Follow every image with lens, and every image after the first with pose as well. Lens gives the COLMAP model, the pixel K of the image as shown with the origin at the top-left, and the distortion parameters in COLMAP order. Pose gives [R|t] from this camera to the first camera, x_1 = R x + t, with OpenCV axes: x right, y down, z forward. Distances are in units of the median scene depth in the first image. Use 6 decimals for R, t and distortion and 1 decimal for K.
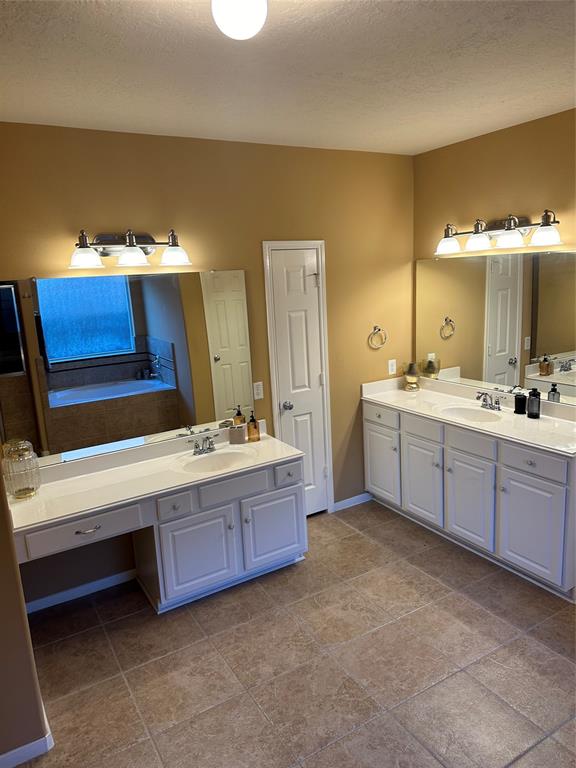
lens RADIAL K [[544.0, 0, 273.4], [0, 544.0, 373.2], [0, 0, 1]] dist [0.043361, -0.037459]
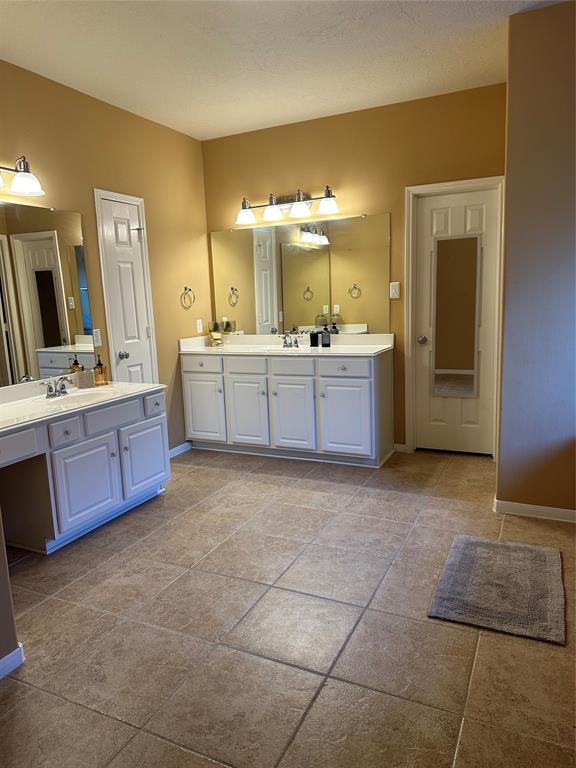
lens RADIAL K [[544.0, 0, 260.2], [0, 544.0, 399.3], [0, 0, 1]] dist [0.043361, -0.037459]
pose [[0.835550, -0.068609, 0.545113, -0.353093], [0.092496, 0.995577, -0.016471, 0.199727], [-0.541572, 0.064183, 0.838201, 0.005771]]
